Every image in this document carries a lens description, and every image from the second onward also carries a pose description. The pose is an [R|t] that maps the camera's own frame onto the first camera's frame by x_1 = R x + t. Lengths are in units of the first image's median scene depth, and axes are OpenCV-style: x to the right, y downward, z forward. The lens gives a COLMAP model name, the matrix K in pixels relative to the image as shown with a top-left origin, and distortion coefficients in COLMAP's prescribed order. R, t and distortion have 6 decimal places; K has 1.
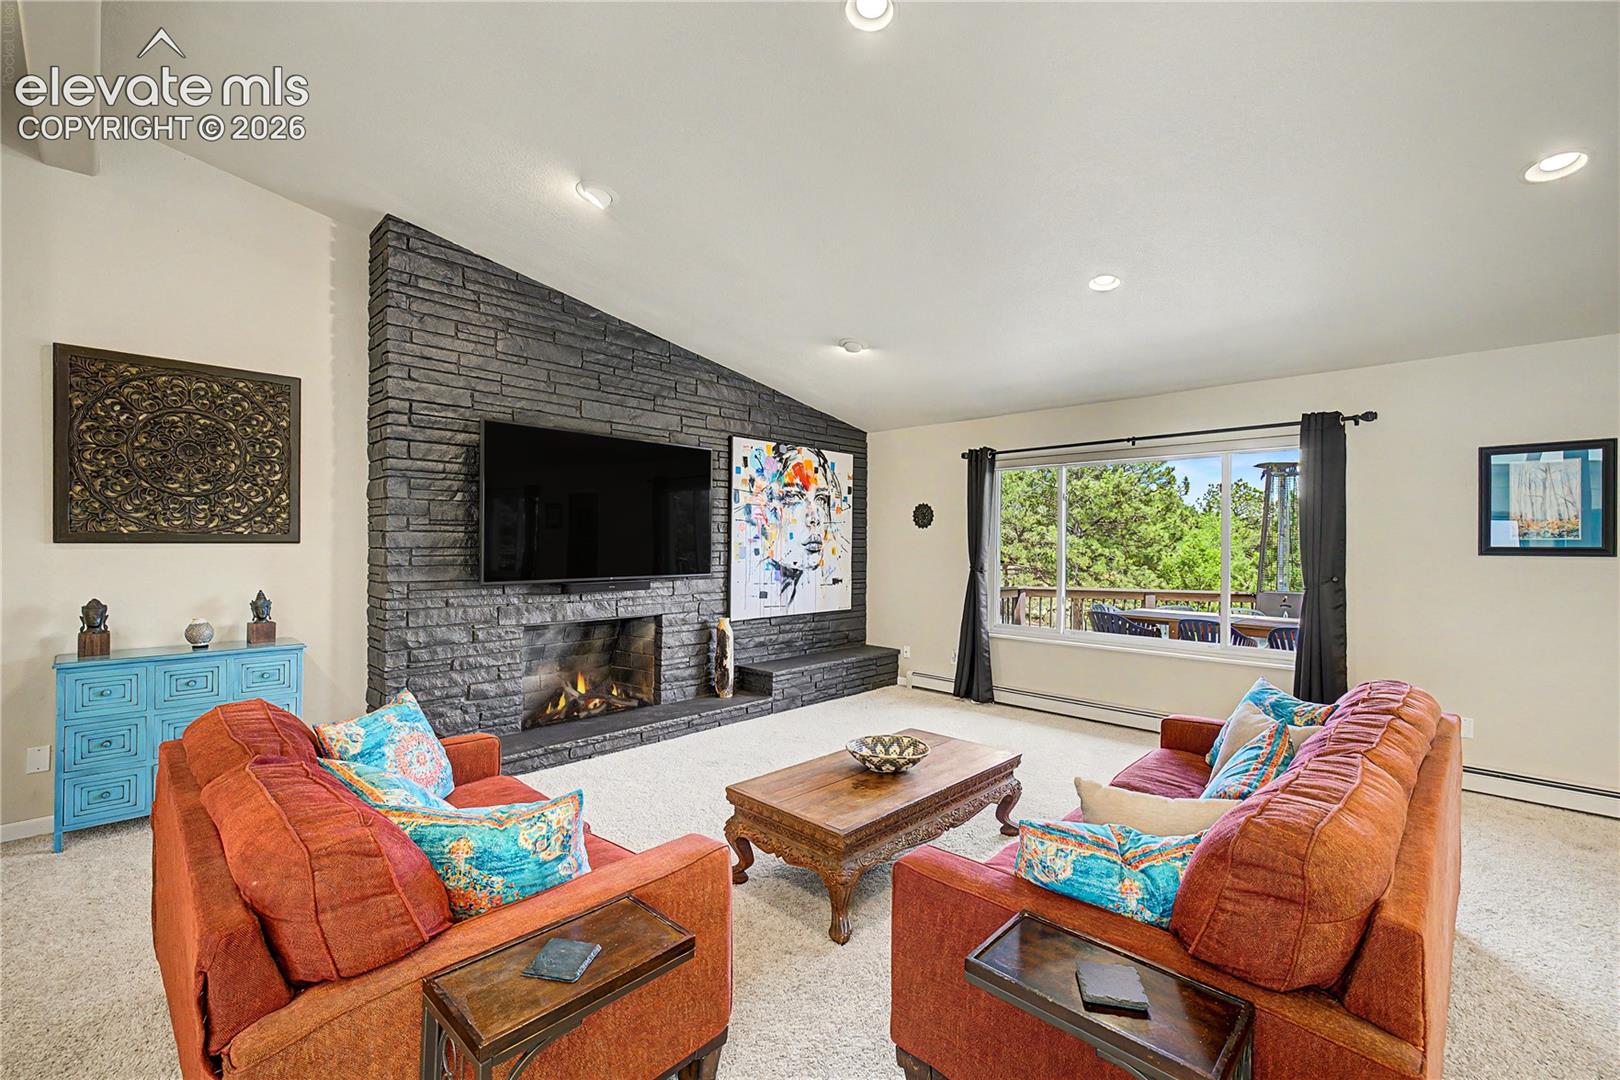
lens RADIAL K [[684.9, 0, 818.5], [0, 684.9, 541.0], [0, 0, 1]] dist [0.003224, -0.000412]
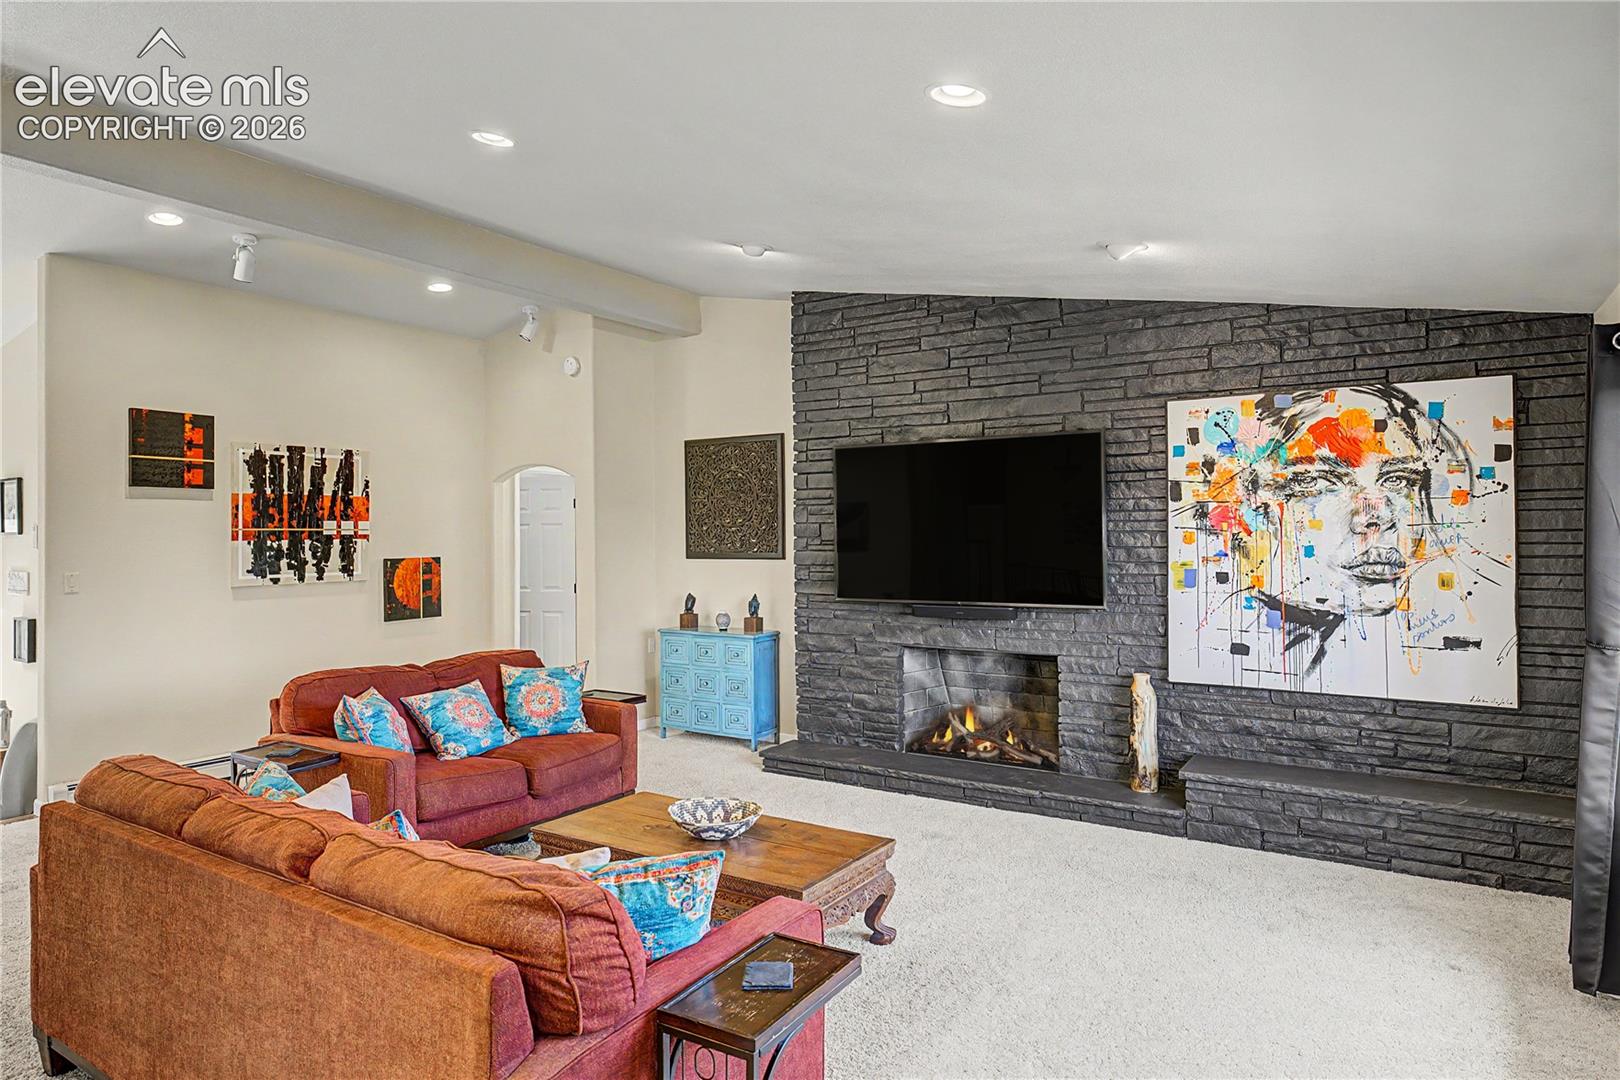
lens RADIAL K [[958.3, 0, 814.9], [0, 958.3, 521.9], [0, 0, 1]] dist [0.000494, 0.001185]
pose [[0.182202, -0.011797, -0.983190, 0.681333], [0.017185, 0.999813, -0.008812, -0.032666], [0.983111, -0.015291, 0.182370, 0.471020]]
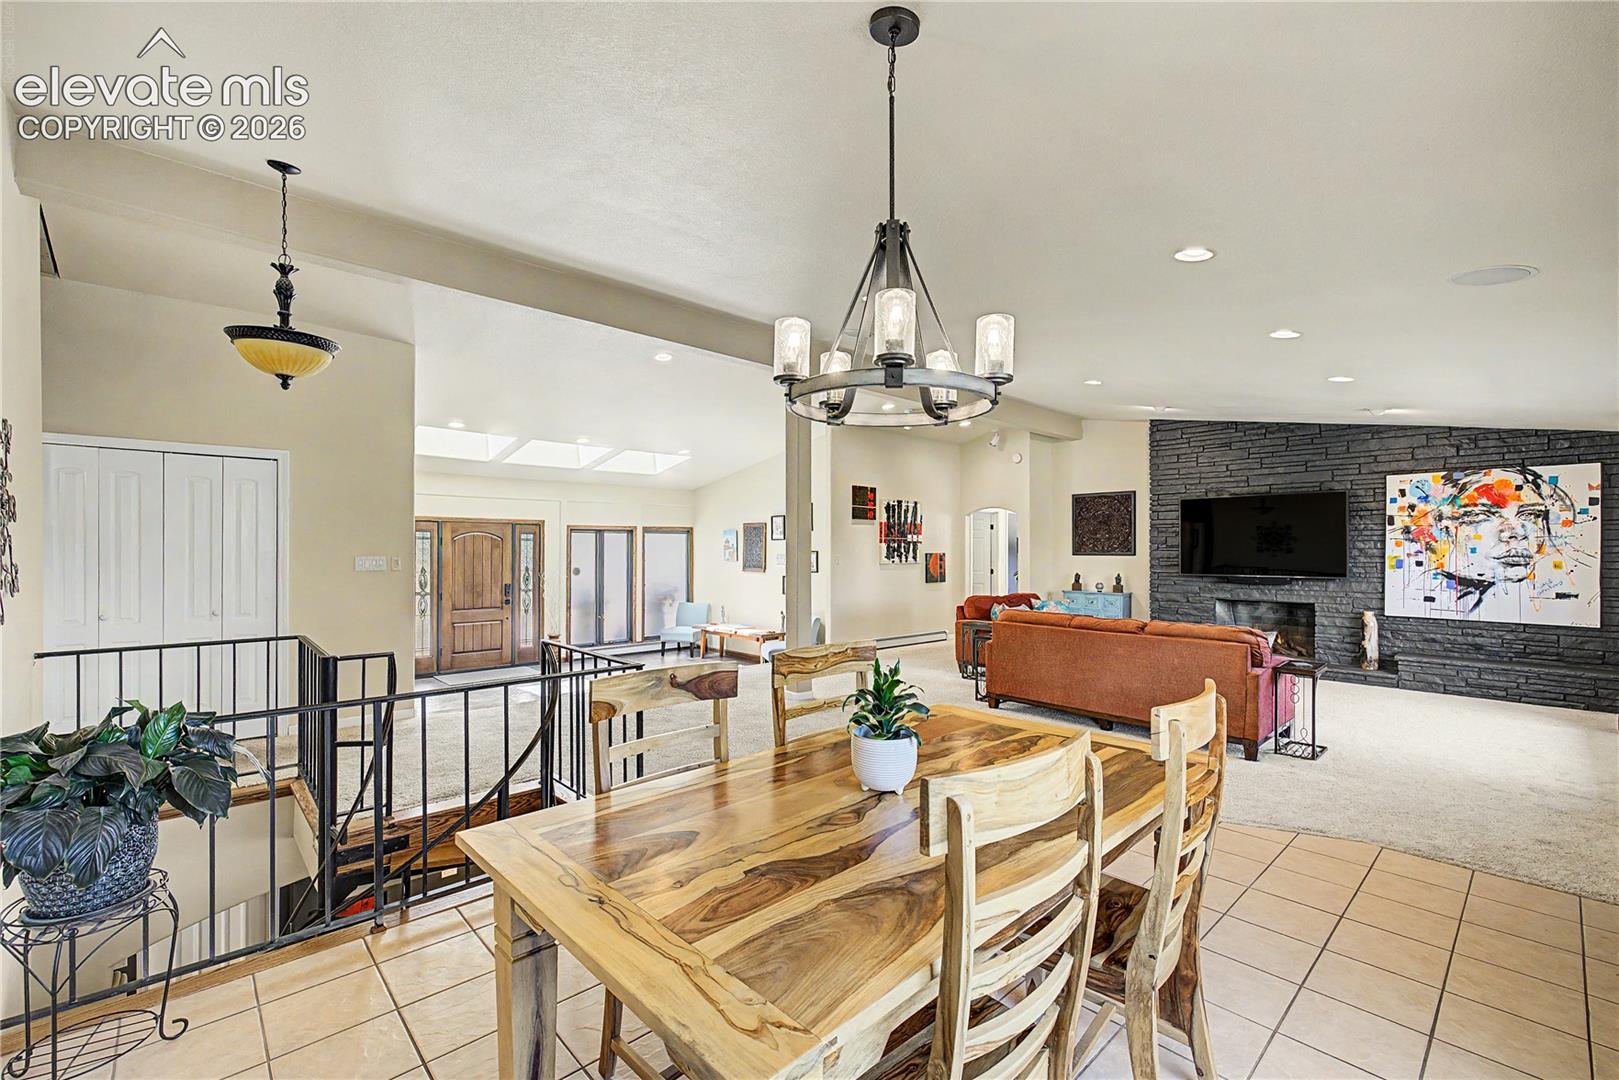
lens RADIAL K [[679.1, 0, 811.9], [0, 679.1, 550.6], [0, 0, 1]] dist [0.000661, -0.000011]
pose [[-0.071880, 0.001111, -0.997413, 1.192756], [0.007275, 0.999973, 0.000590, -0.016206], [0.997387, -0.007214, -0.071886, -0.008817]]
